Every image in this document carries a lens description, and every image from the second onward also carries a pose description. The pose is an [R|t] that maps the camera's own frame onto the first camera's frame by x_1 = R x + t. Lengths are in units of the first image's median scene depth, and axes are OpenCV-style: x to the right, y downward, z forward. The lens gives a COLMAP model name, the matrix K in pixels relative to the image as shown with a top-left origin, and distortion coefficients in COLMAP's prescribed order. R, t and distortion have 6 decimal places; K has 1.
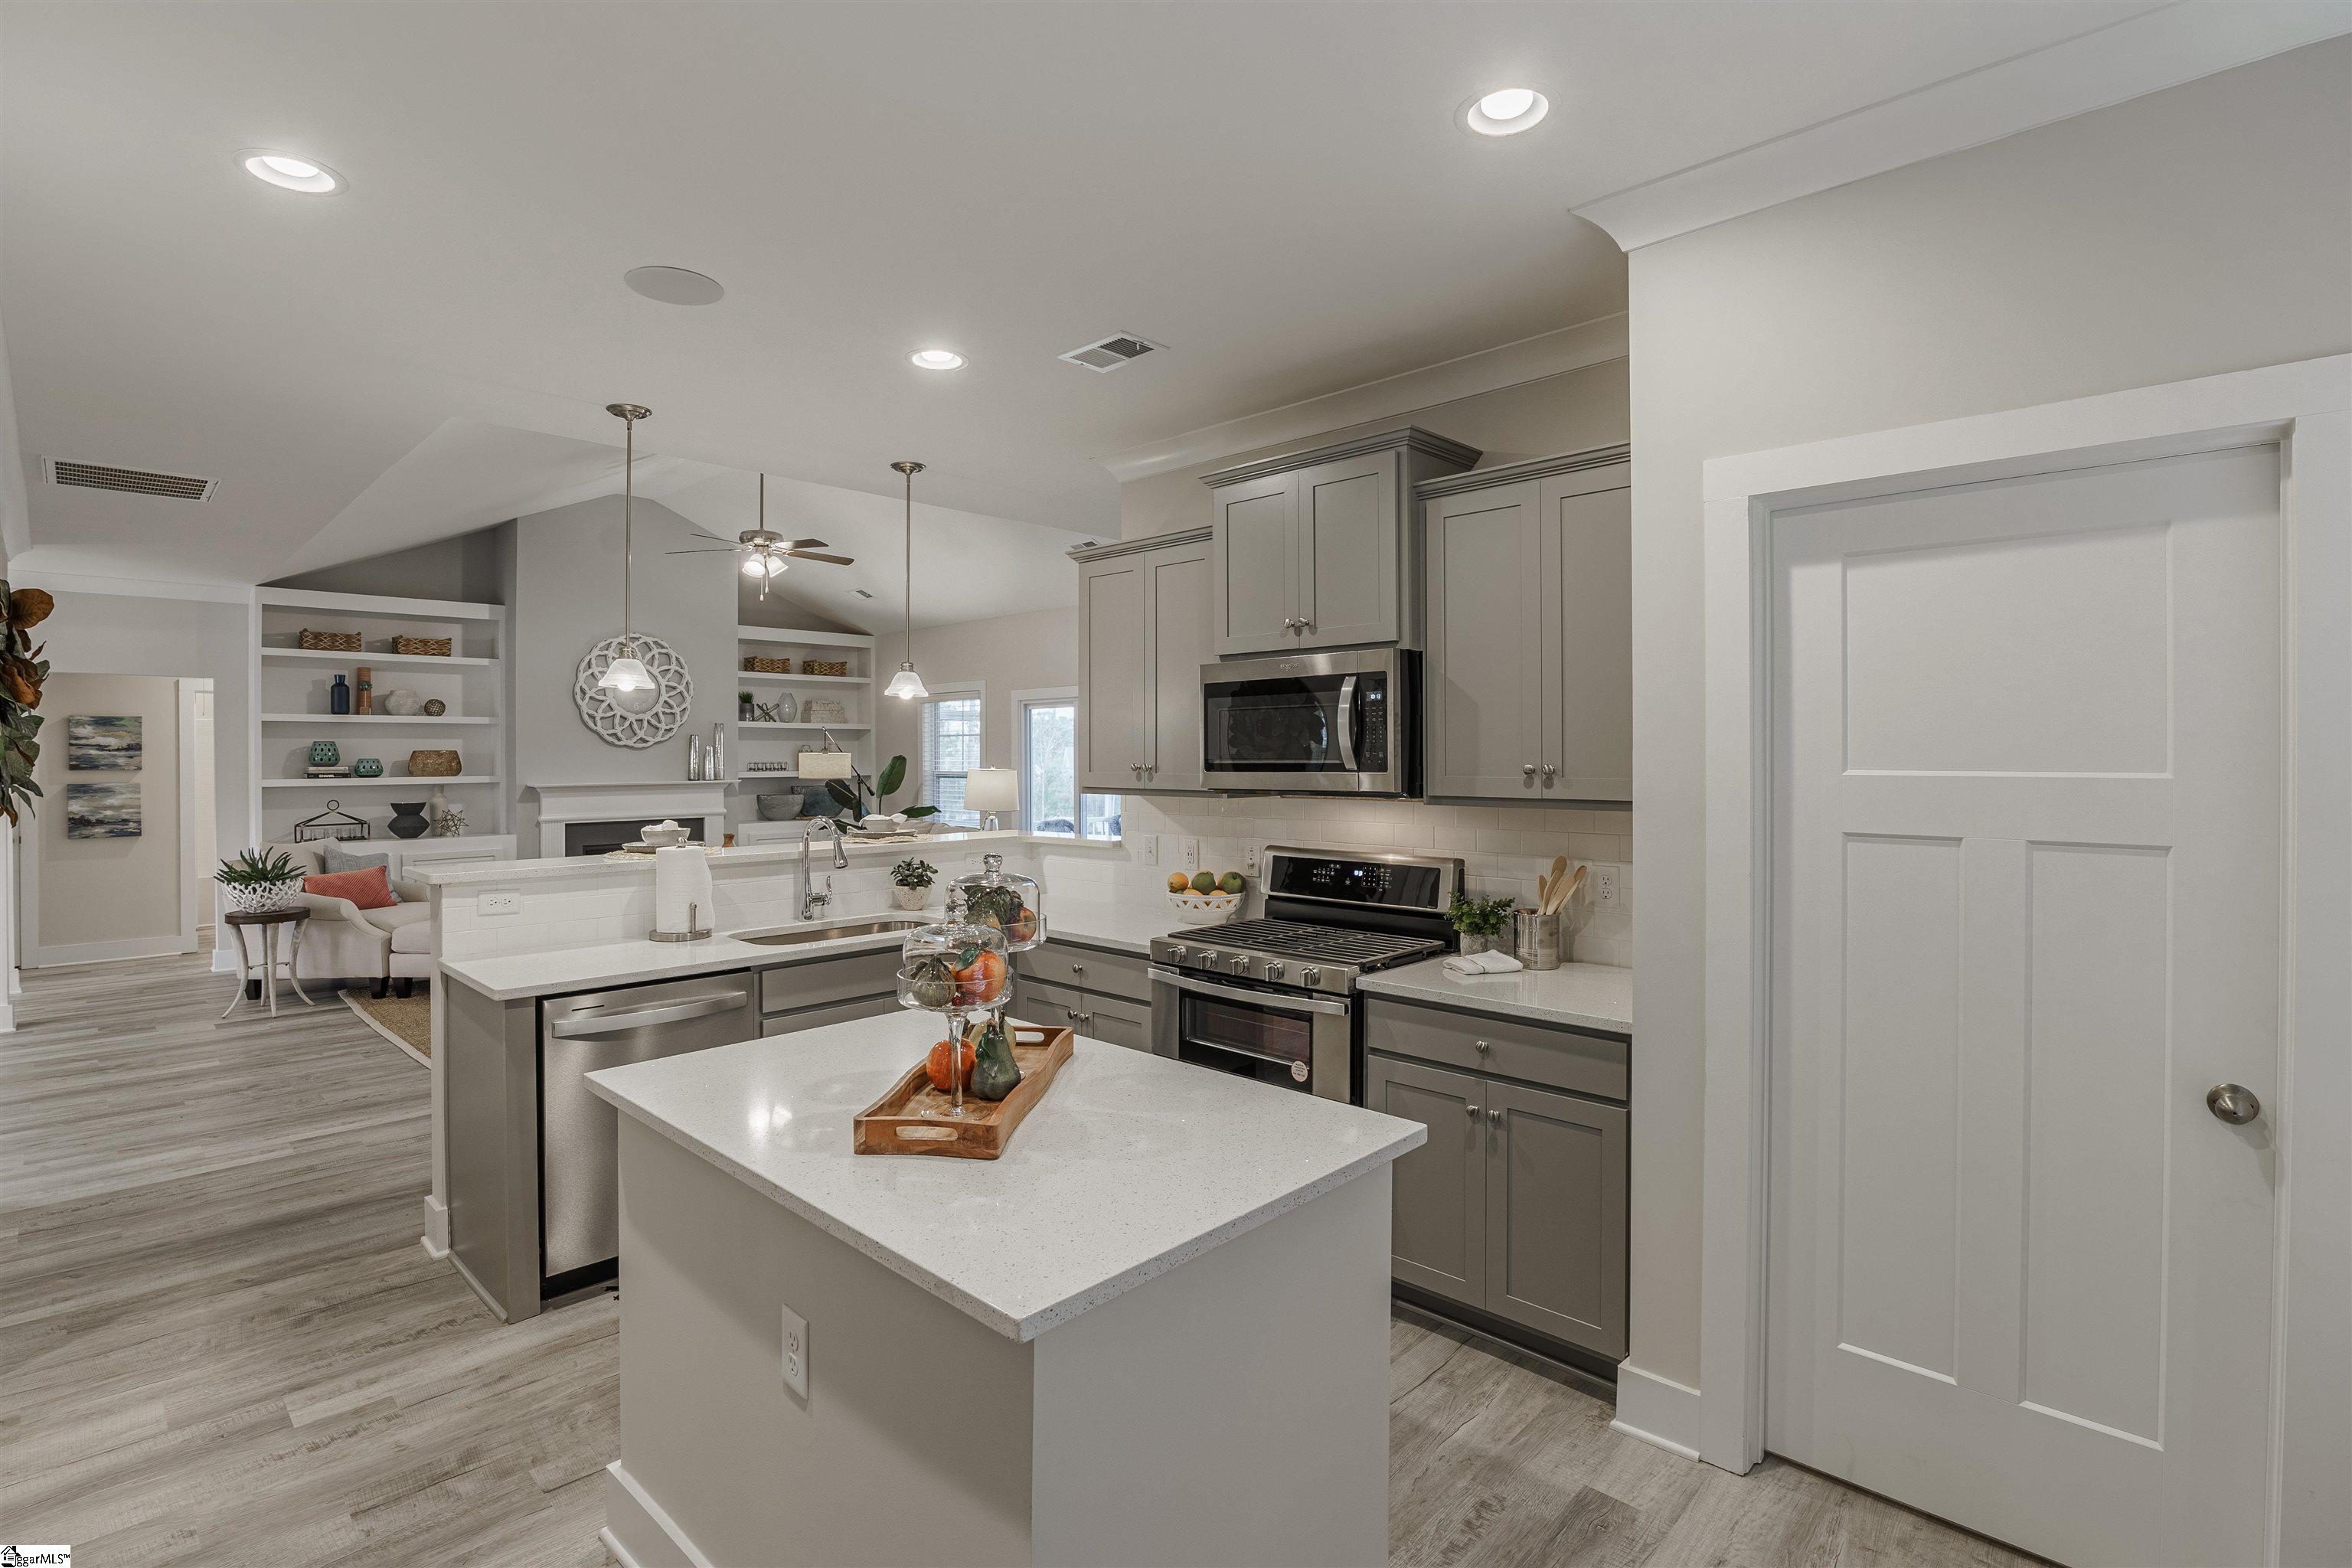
lens RADIAL K [[1114.7, 0, 1203.3], [0, 1114.7, 754.3], [0, 0, 1]] dist [-0.026798, 0.004108]
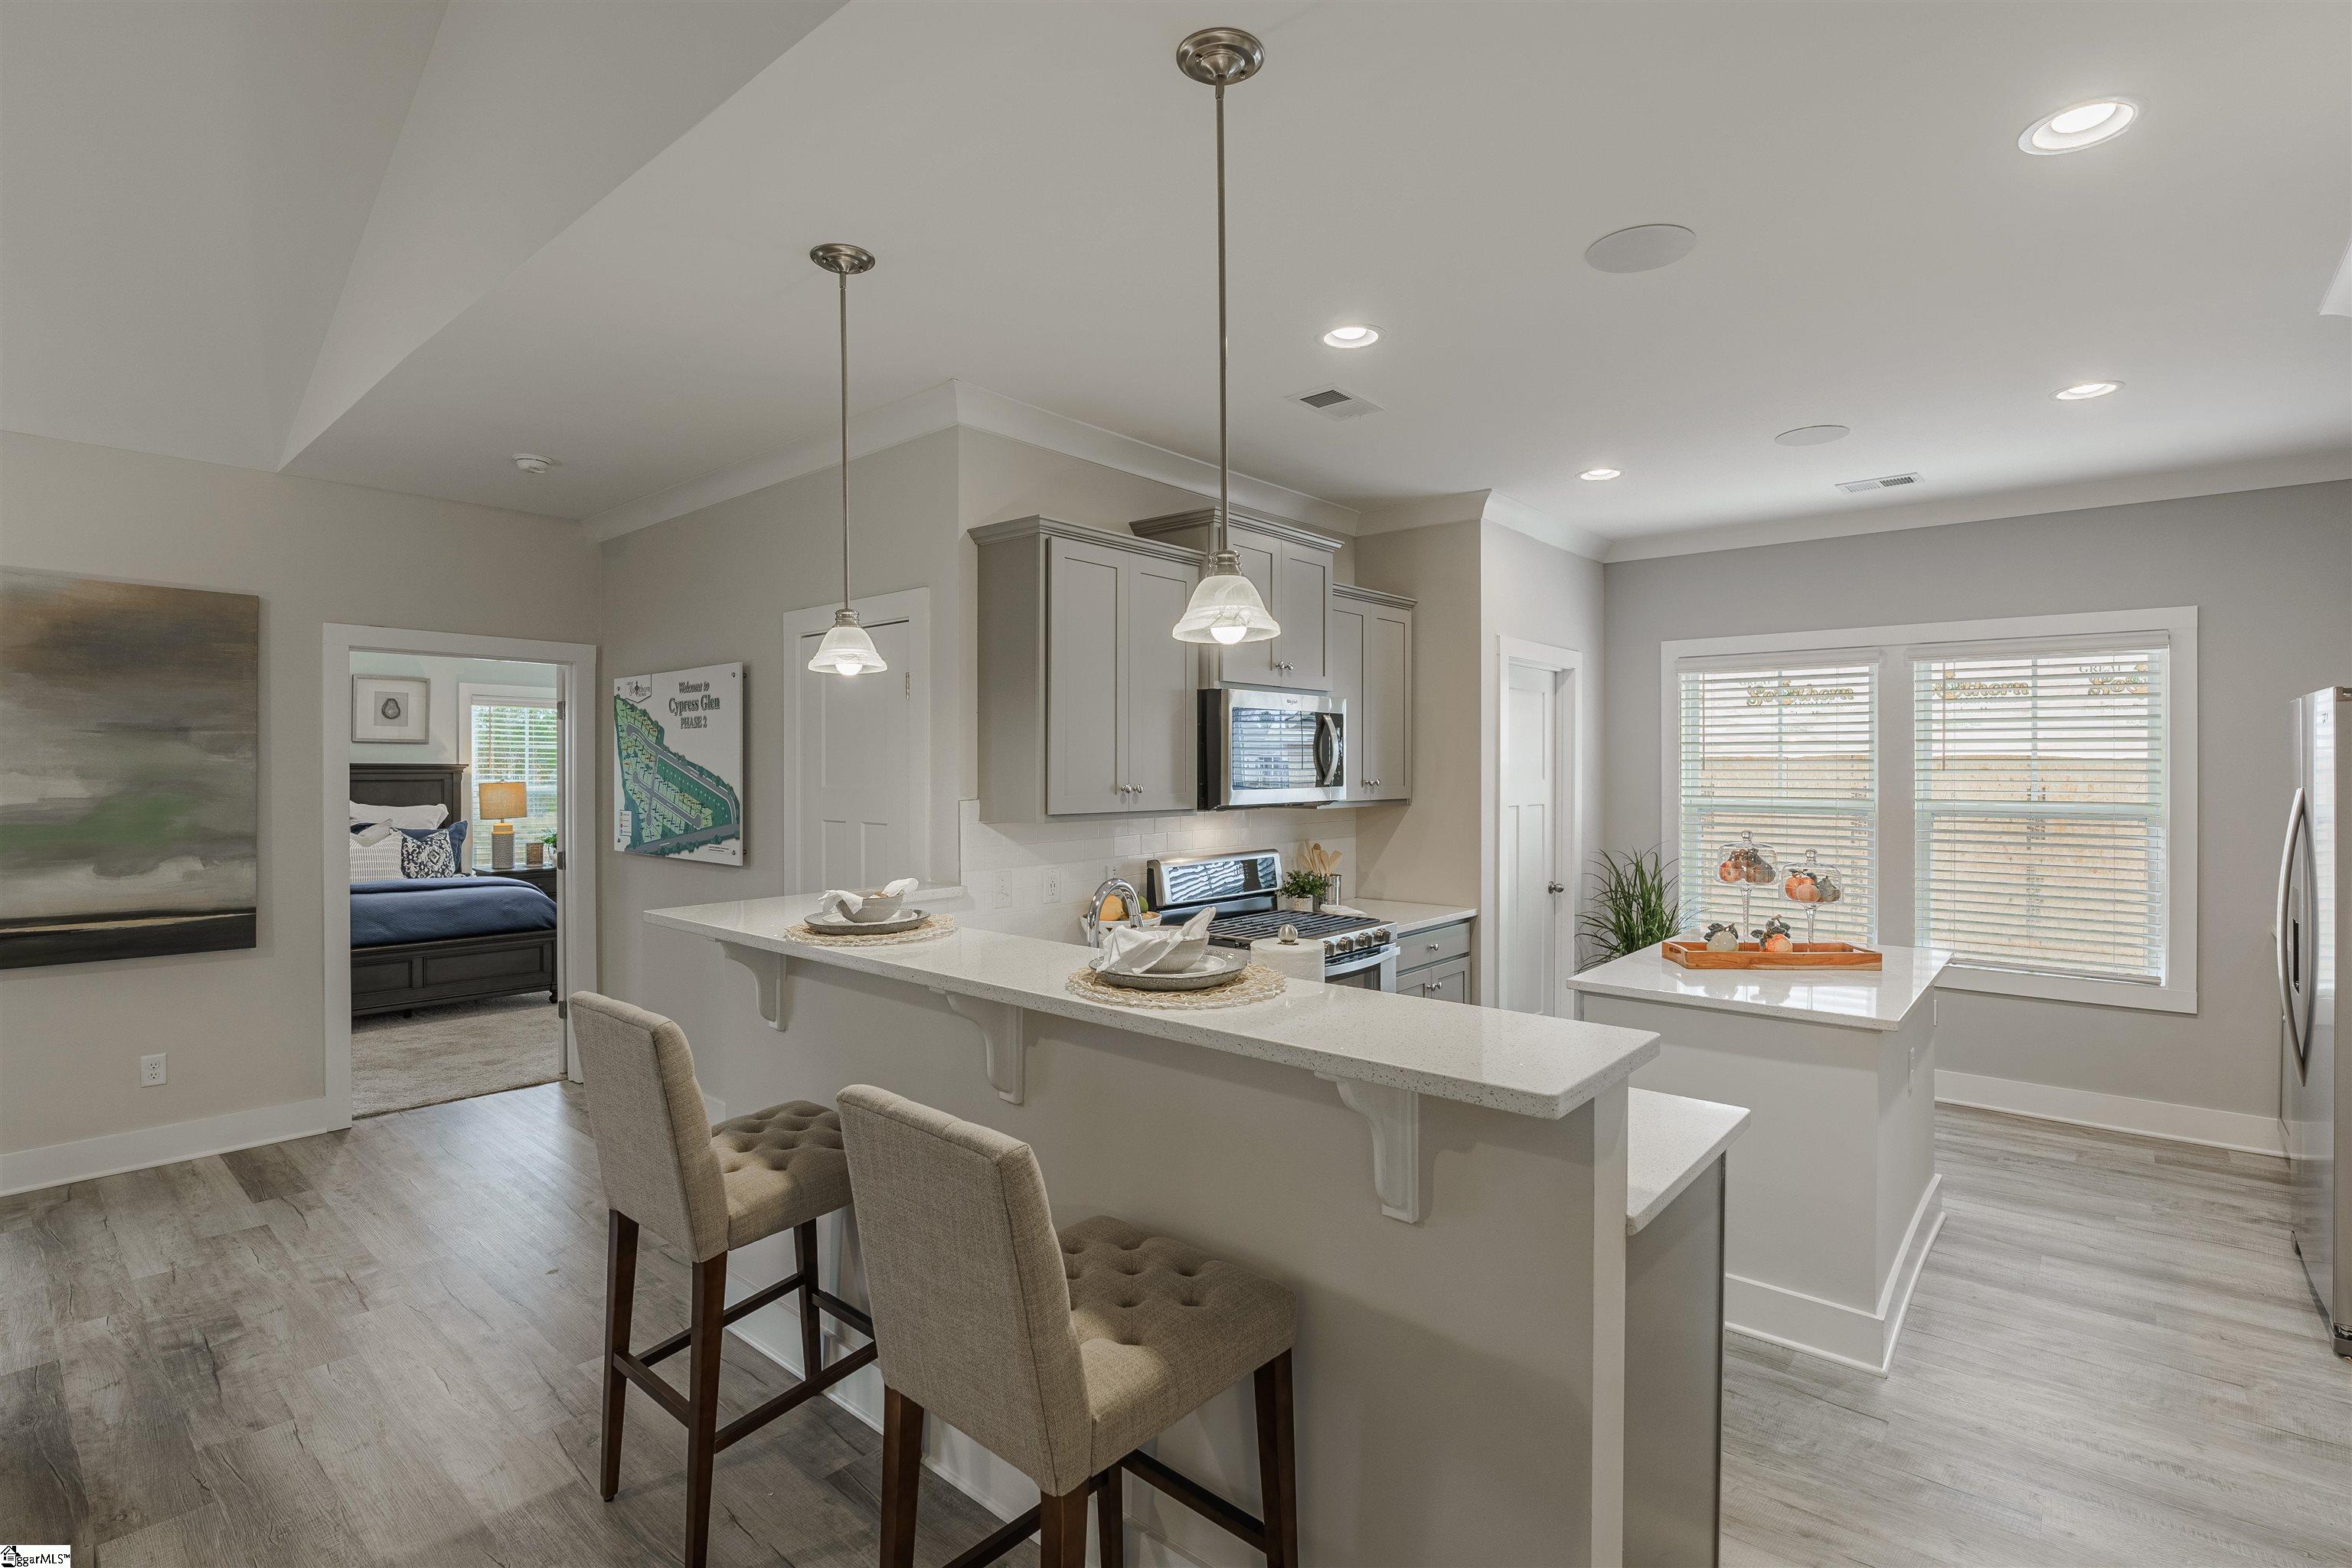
lens RADIAL K [[1114.7, 0, 1125.5], [0, 1114.7, 767.9], [0, 0, 1]] dist [-0.026798, 0.004108]
pose [[-0.019362, -0.000563, 0.999812, -0.483181], [0.000041, 1.000000, 0.000564, -0.002587], [-0.999813, 0.000052, -0.019362, 0.515249]]
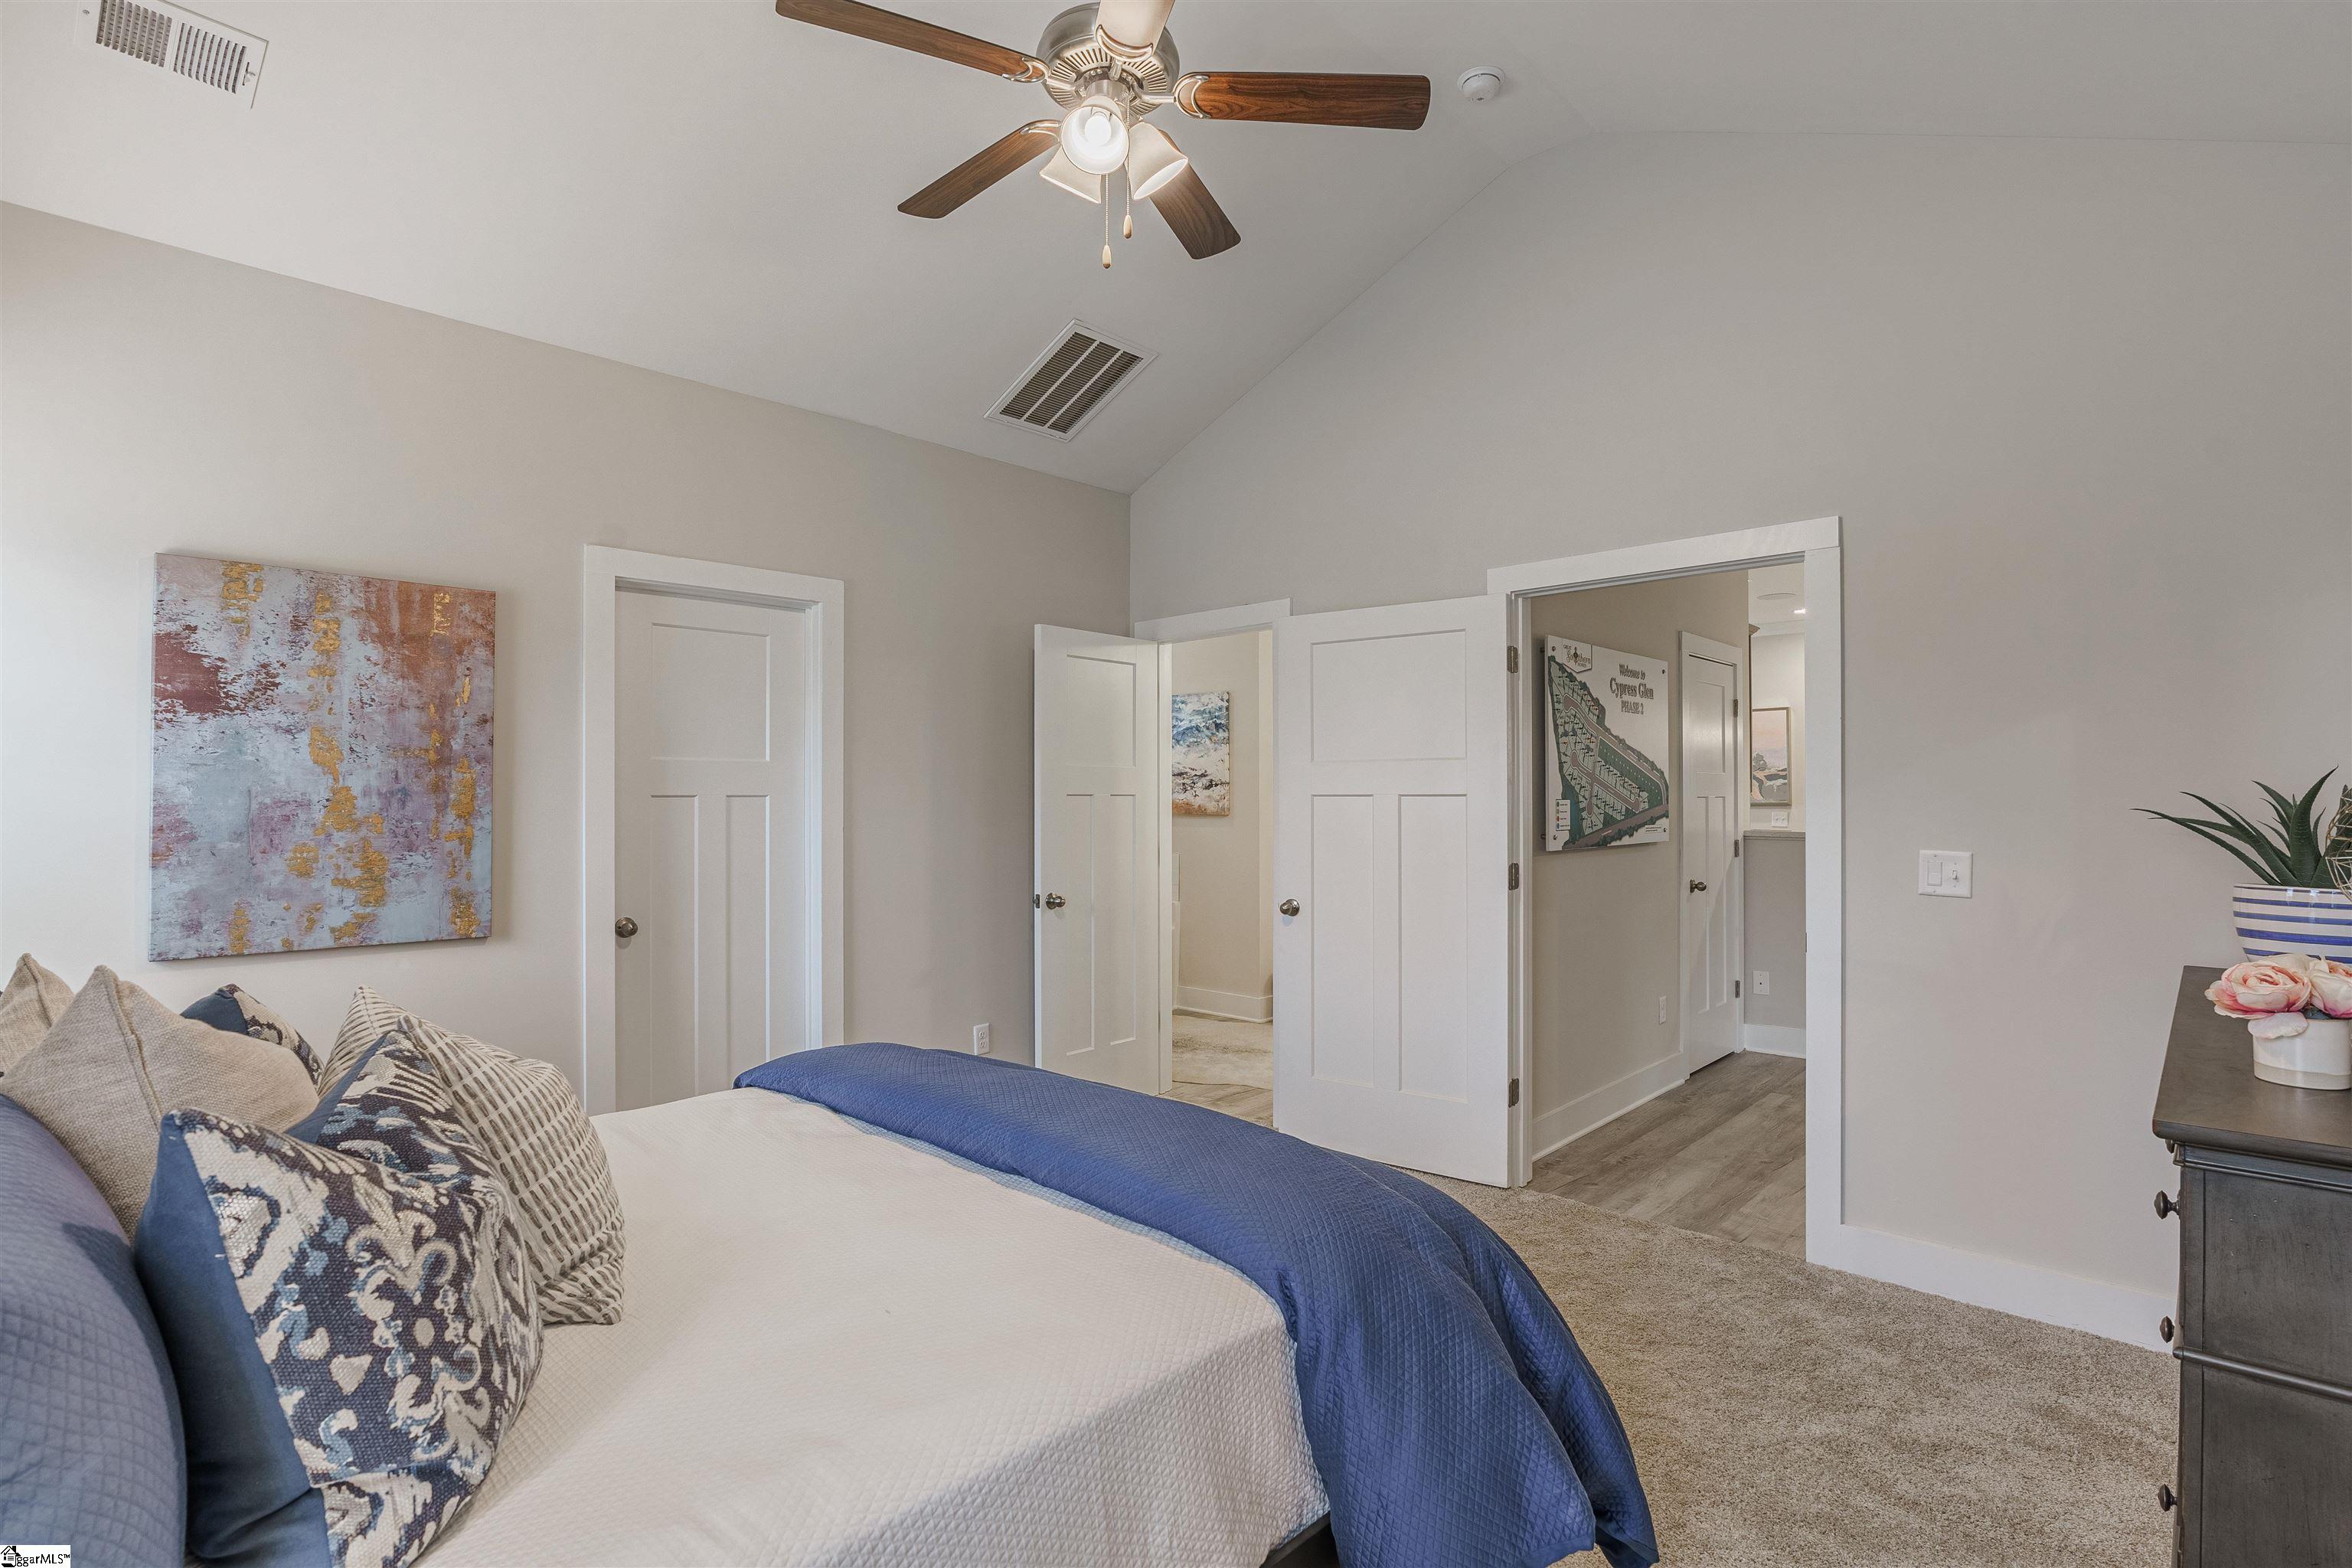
lens RADIAL K [[1114.7, 0, 1189.9], [0, 1114.7, 791.0], [0, 0, 1]] dist [-0.026798, 0.004108]
pose [[-0.999913, 0.003534, 0.012741, 0.317082], [0.003458, 0.999976, -0.006001, 0.020499], [-0.012762, -0.005956, -0.999901, 1.307749]]
